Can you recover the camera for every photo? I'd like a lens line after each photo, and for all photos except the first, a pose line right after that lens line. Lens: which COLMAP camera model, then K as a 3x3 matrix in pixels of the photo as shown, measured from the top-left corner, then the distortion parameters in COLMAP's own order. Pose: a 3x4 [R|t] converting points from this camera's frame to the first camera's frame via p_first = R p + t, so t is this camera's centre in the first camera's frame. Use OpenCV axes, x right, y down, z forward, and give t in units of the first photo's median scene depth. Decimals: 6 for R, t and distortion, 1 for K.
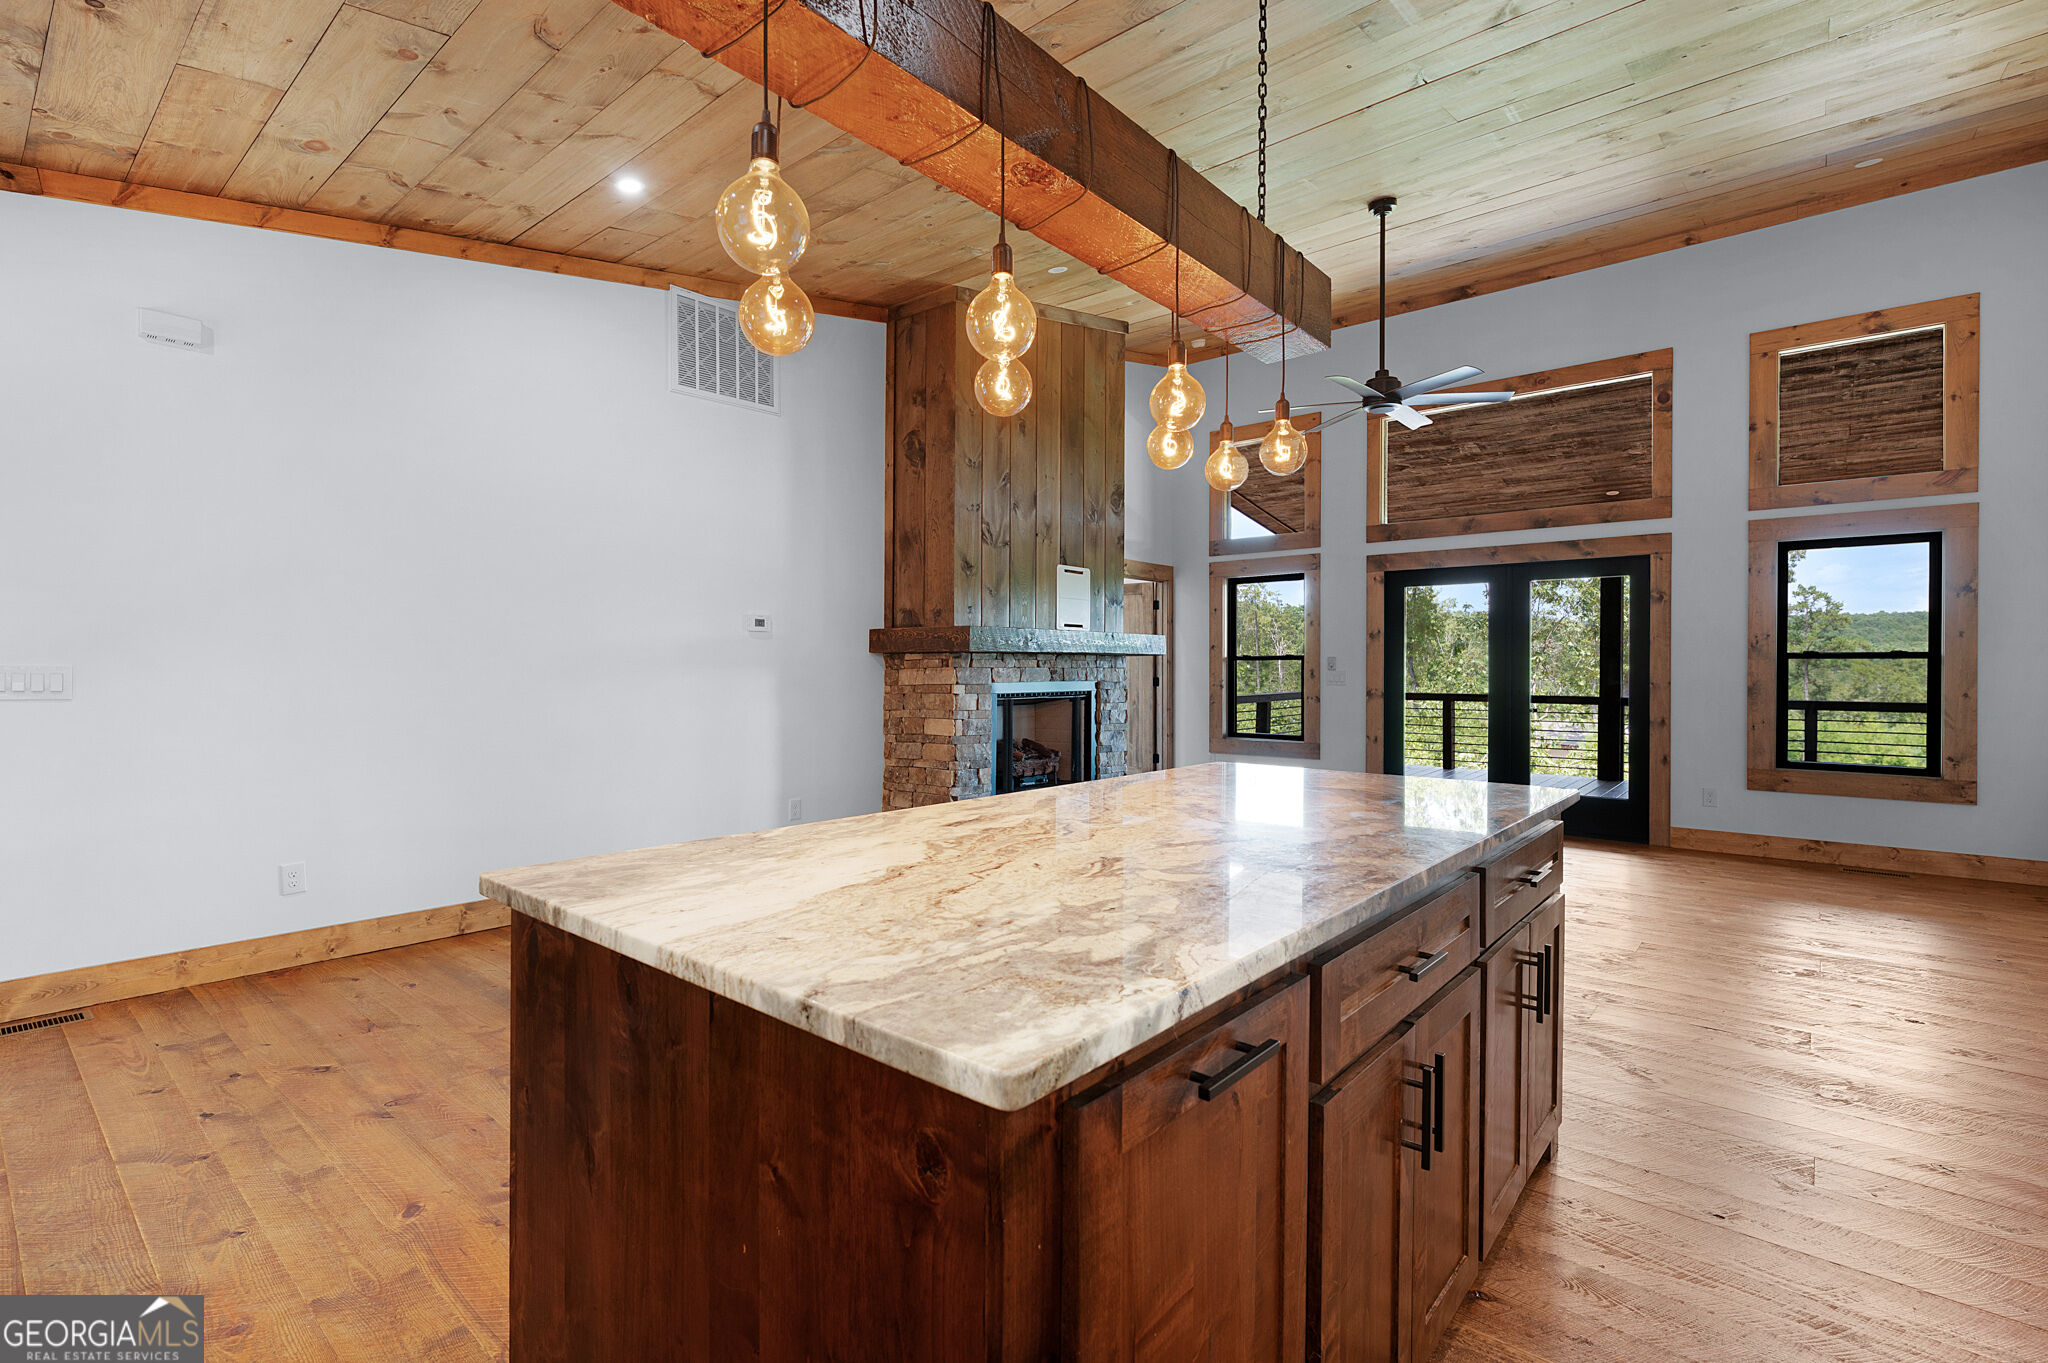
lens RADIAL K [[933.6, 0, 1026.6], [0, 933.6, 671.3], [0, 0, 1]] dist [-0.009944, 0.000020]
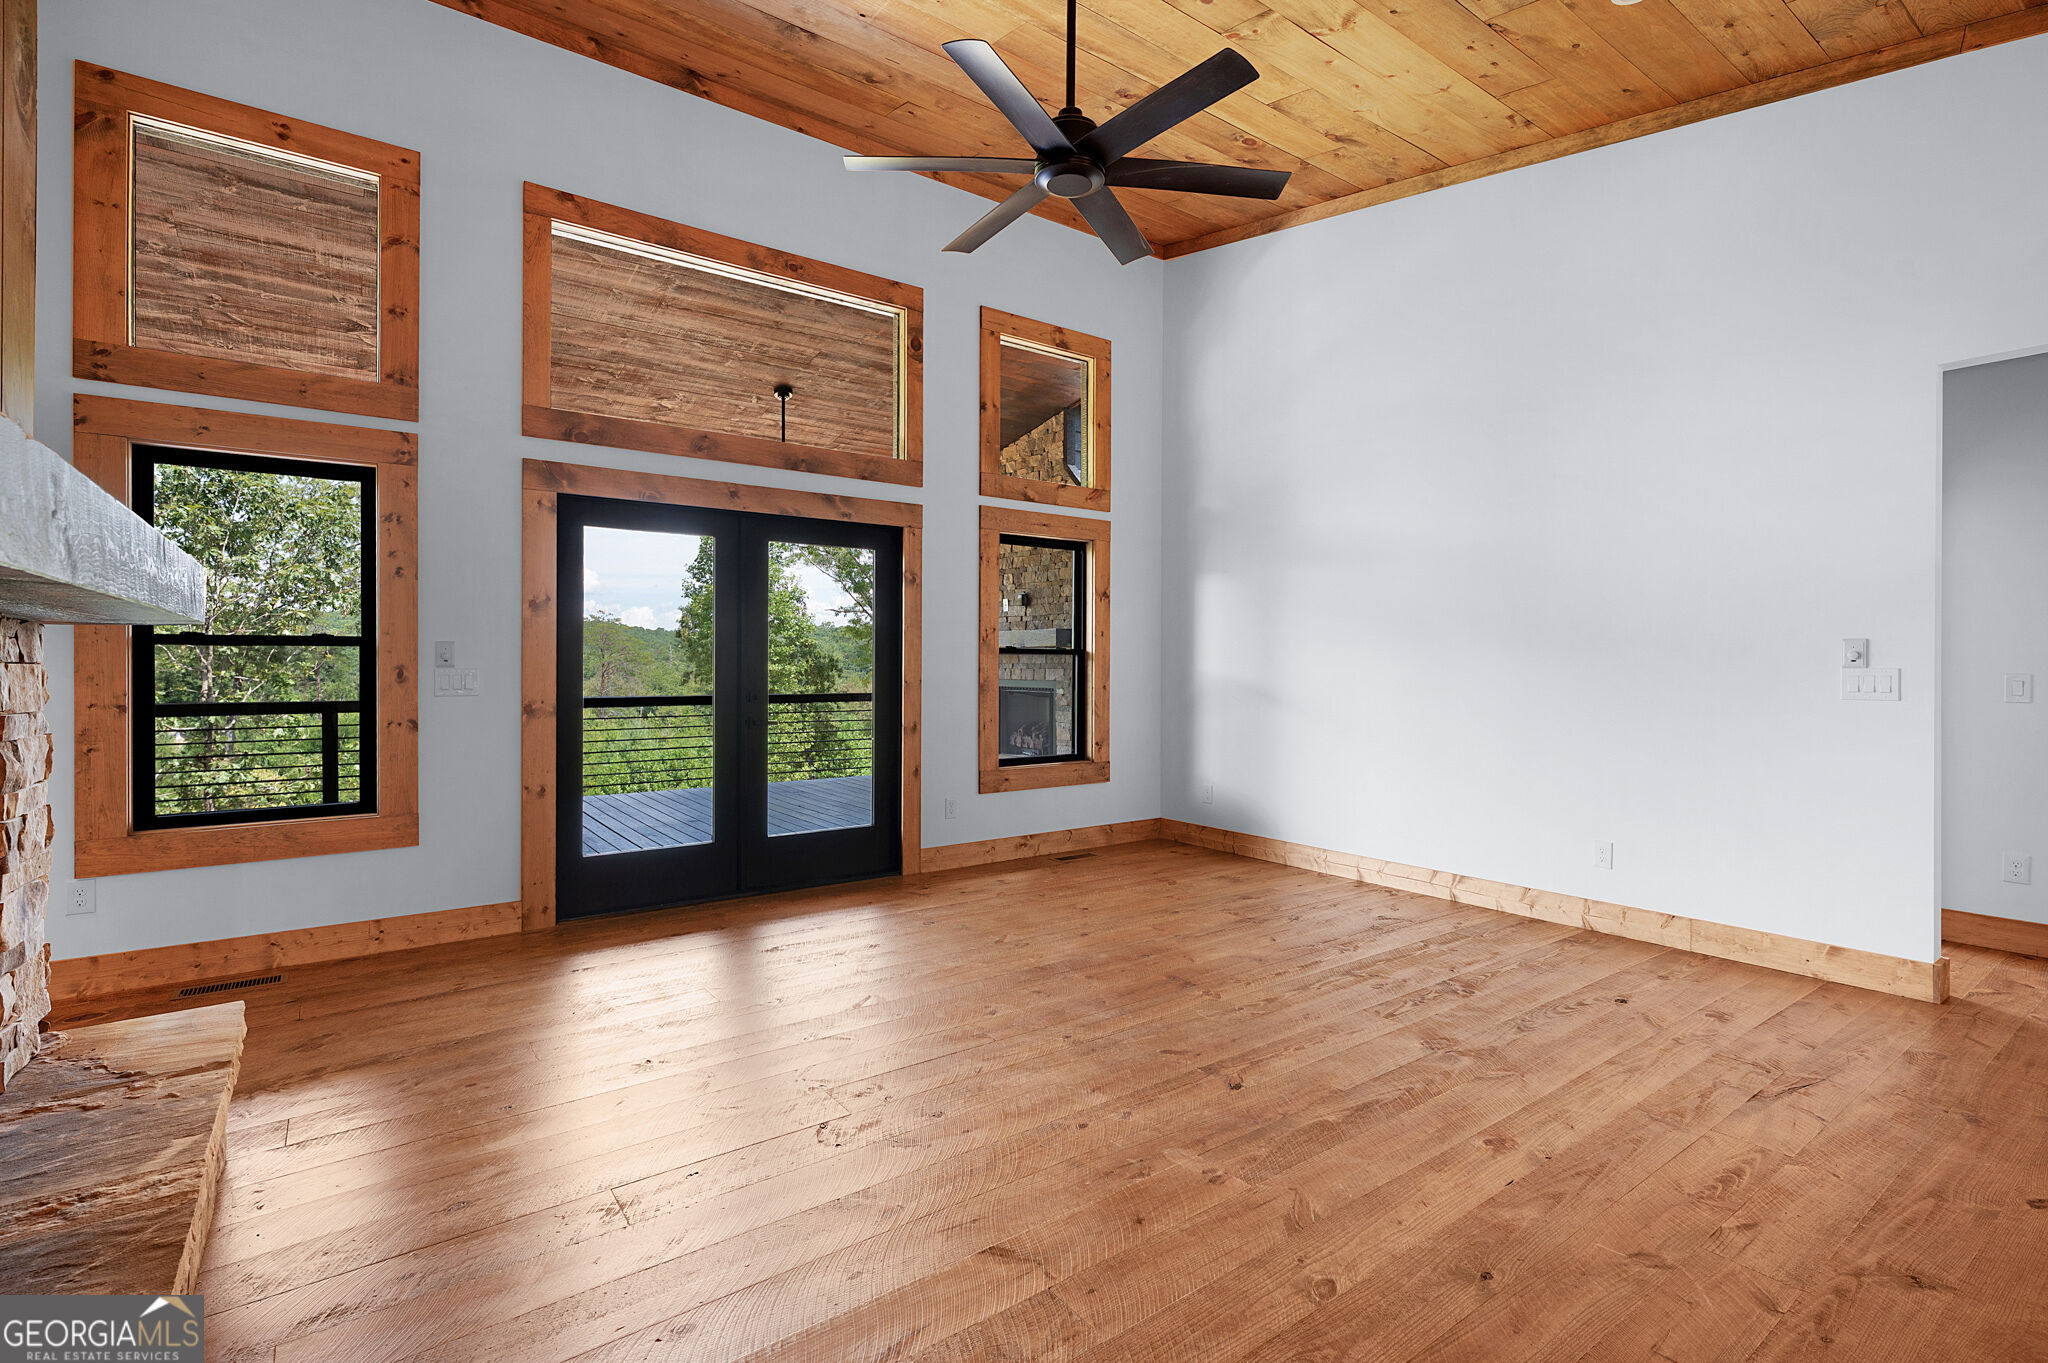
lens RADIAL K [[933.6, 0, 1026.6], [0, 933.6, 671.3], [0, 0, 1]] dist [-0.009944, 0.000020]
pose [[0.238142, -0.006684, 0.971207, -0.122046], [0.002033, 0.999978, 0.006383, -0.001627], [-0.971228, 0.000454, 0.238151, 0.731449]]
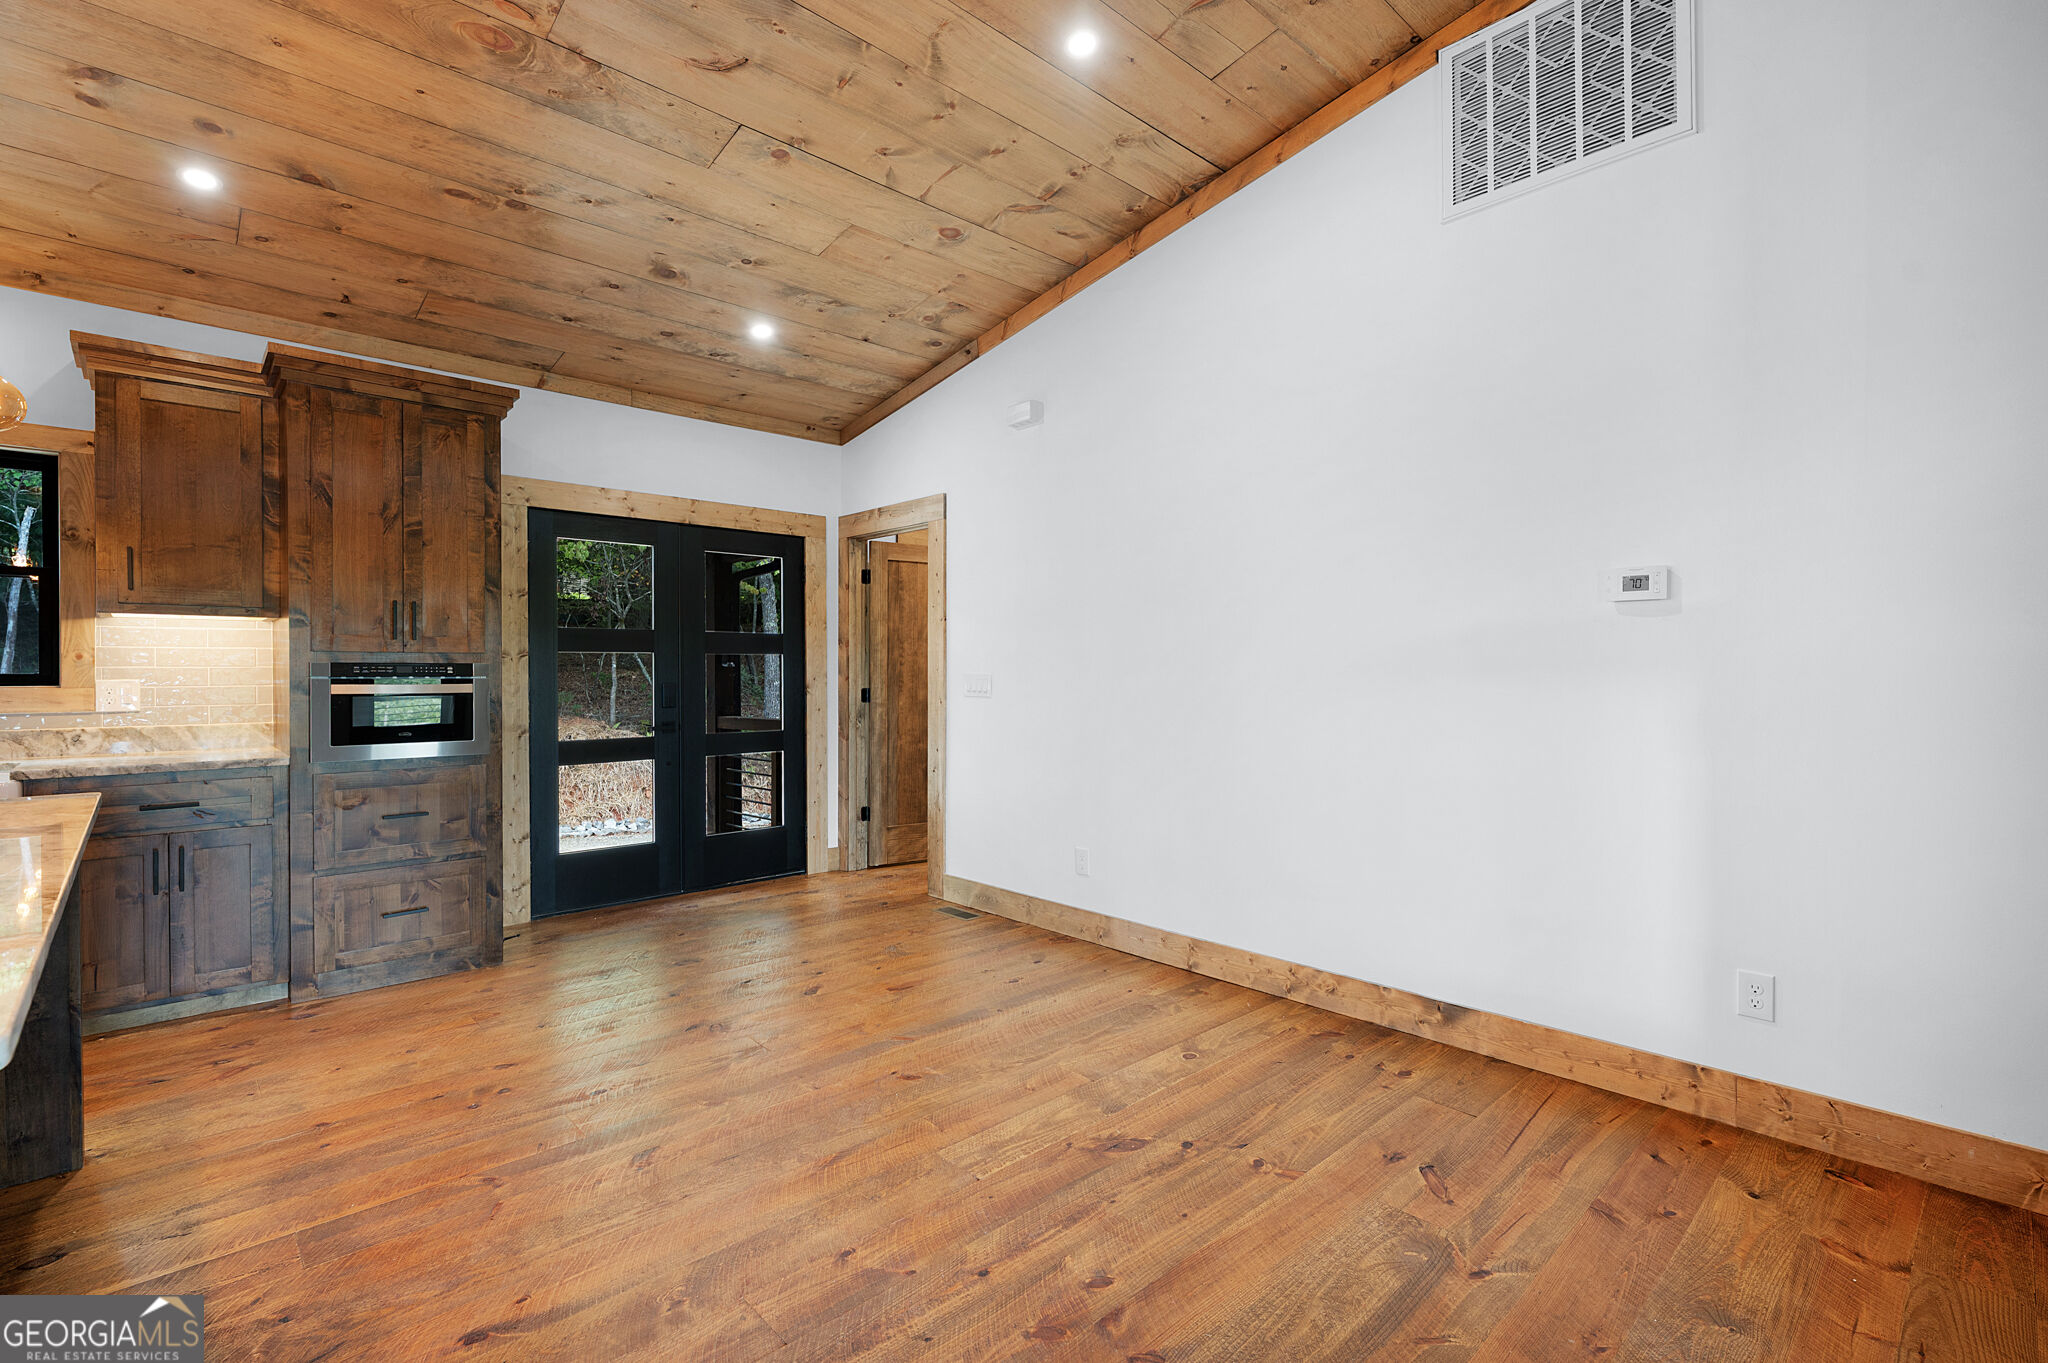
lens RADIAL K [[924.3, 0, 1024.0], [0, 924.3, 681.5], [0, 0, 1]] dist [-0.004115, -0.000179]
pose [[-0.116333, 0.005928, -0.993193, 0.203863], [-0.003041, 0.999975, 0.006325, -0.002222], [0.993206, 0.003756, -0.116312, 0.637854]]
